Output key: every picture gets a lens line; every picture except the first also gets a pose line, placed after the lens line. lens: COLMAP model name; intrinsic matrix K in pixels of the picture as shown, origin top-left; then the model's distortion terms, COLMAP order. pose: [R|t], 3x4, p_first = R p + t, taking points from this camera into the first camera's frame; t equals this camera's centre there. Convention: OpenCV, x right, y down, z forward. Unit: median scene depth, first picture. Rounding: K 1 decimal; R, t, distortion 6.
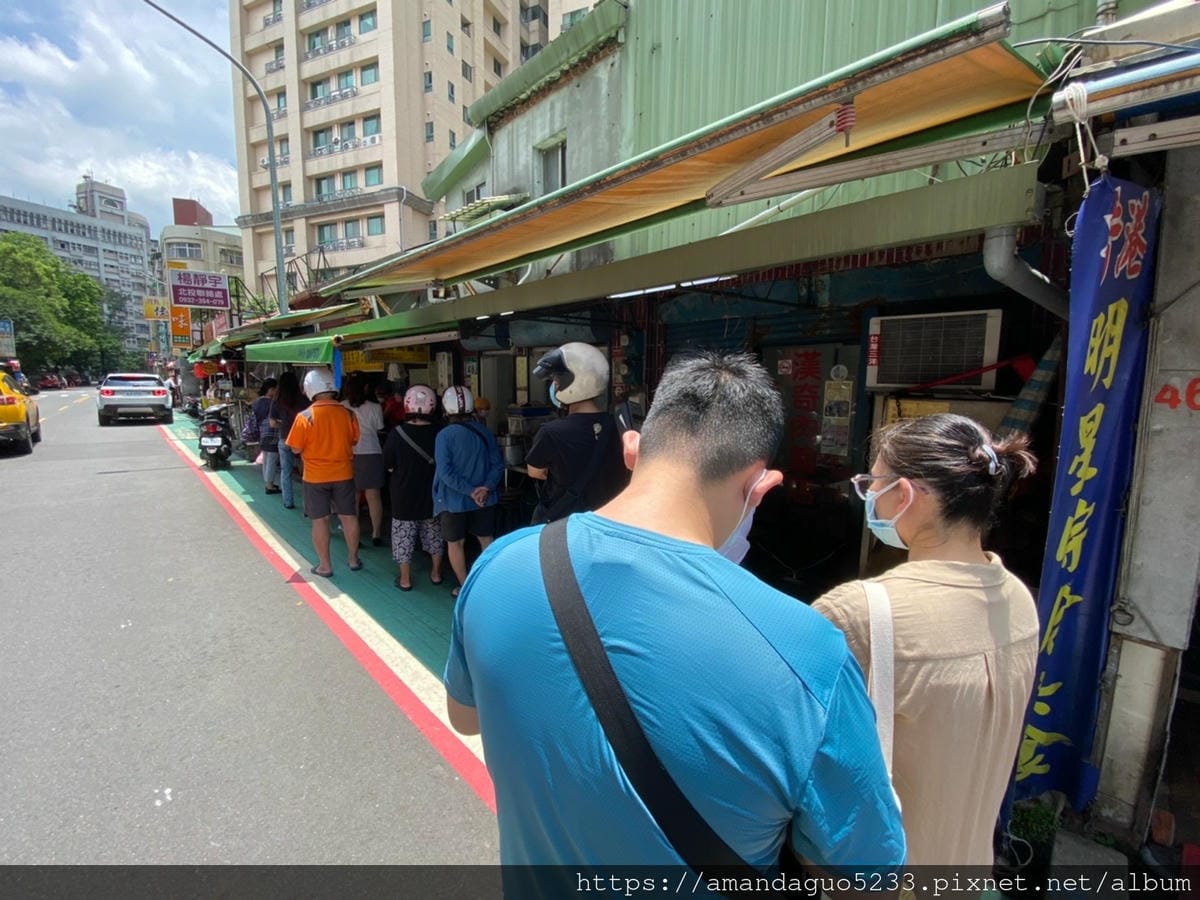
lens RADIAL K [[510.3, 0, 600.0], [0, 510.3, 450.0], [0, 0, 1]] dist [0.001444, 0.000187]
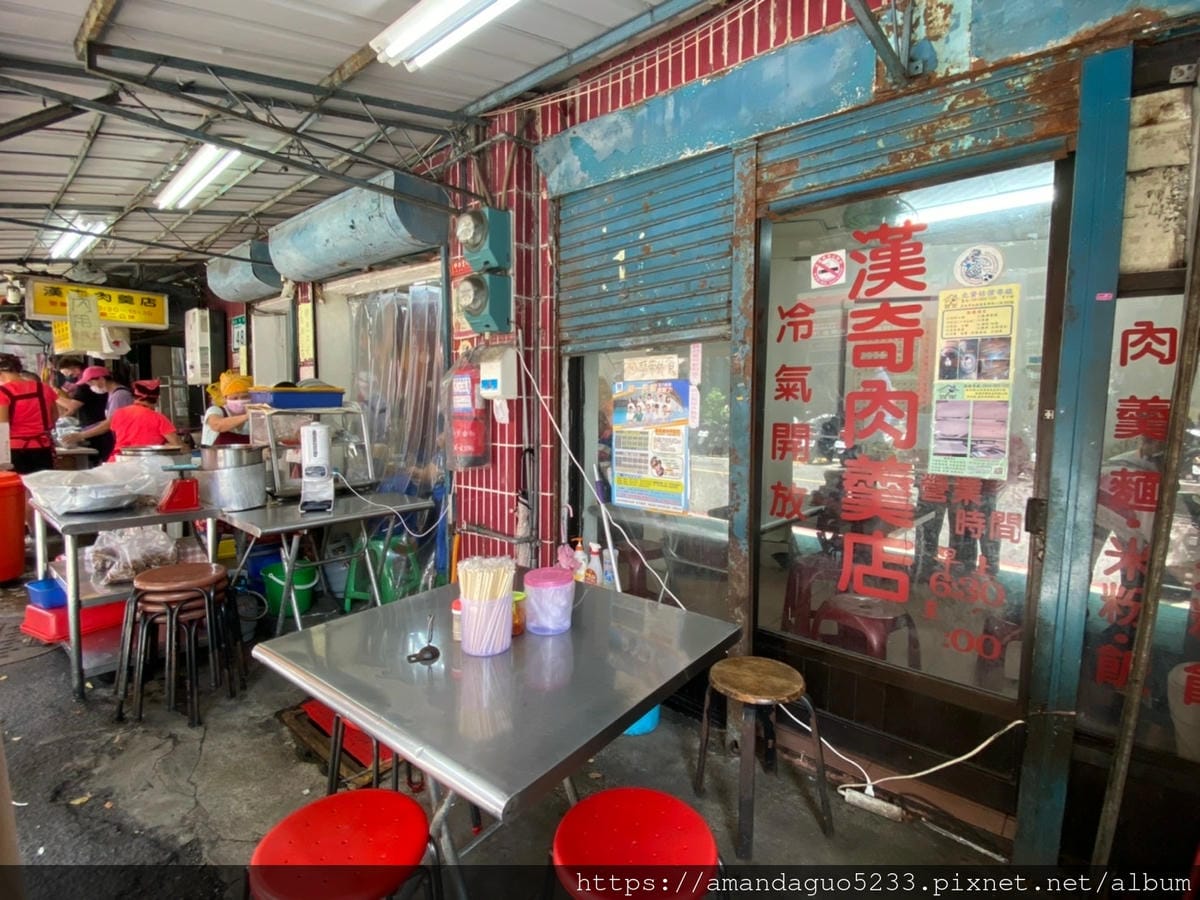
lens RADIAL K [[580.6, 0, 600.0], [0, 580.6, 450.0], [0, 0, 1]] dist [0.000298, -0.000059]
pose [[0.991926, -0.002772, 0.126787, 0.072147], [0.009465, 0.998591, -0.052221, 0.005758], [-0.126464, 0.052999, 0.990554, 0.350677]]
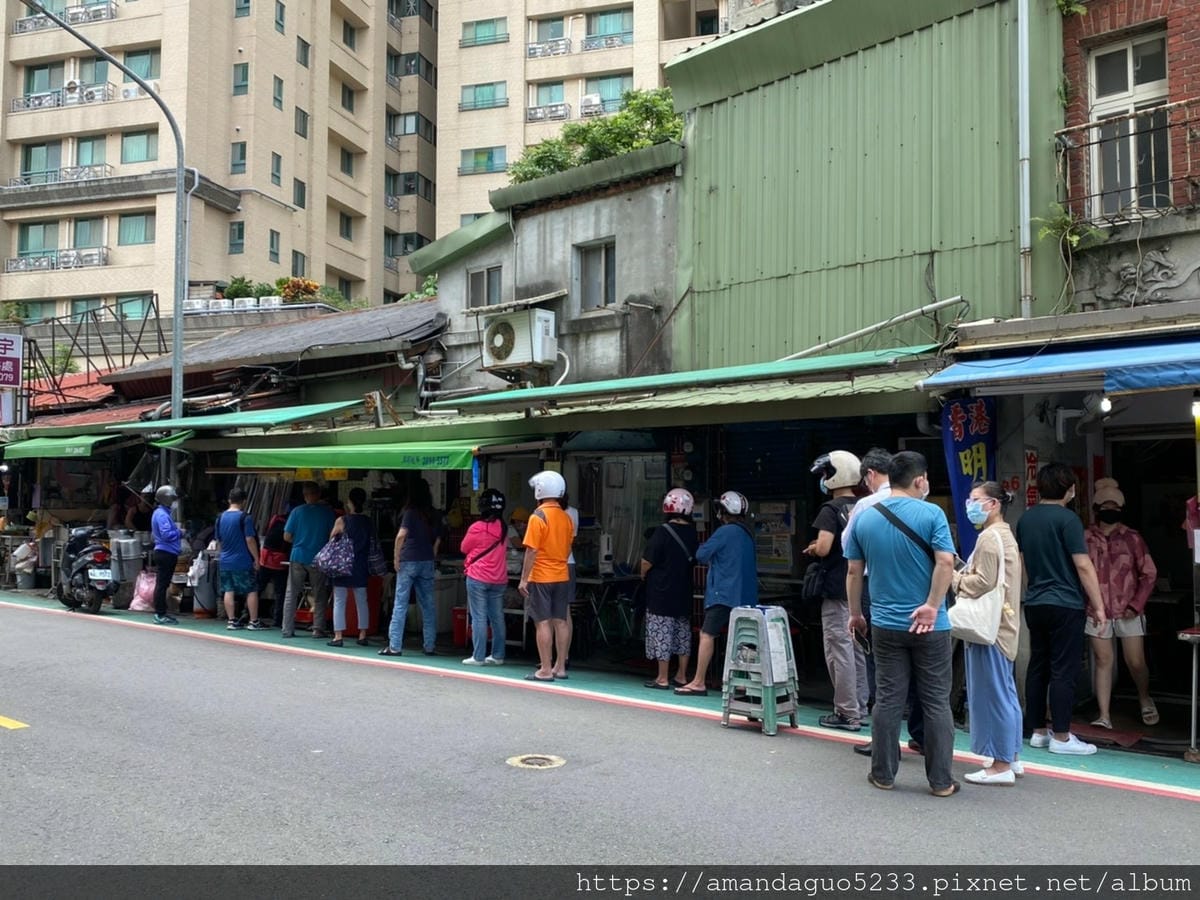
lens RADIAL K [[1048.4, 0, 600.0], [0, 1048.4, 450.0], [0, 0, 1]] dist [0.078308, -0.014142]
pose [[0.994982, 0.008435, 0.099698, -0.252047], [0.010834, 0.981500, -0.191157, 0.139896], [-0.099466, 0.191278, 0.976483, -0.772221]]
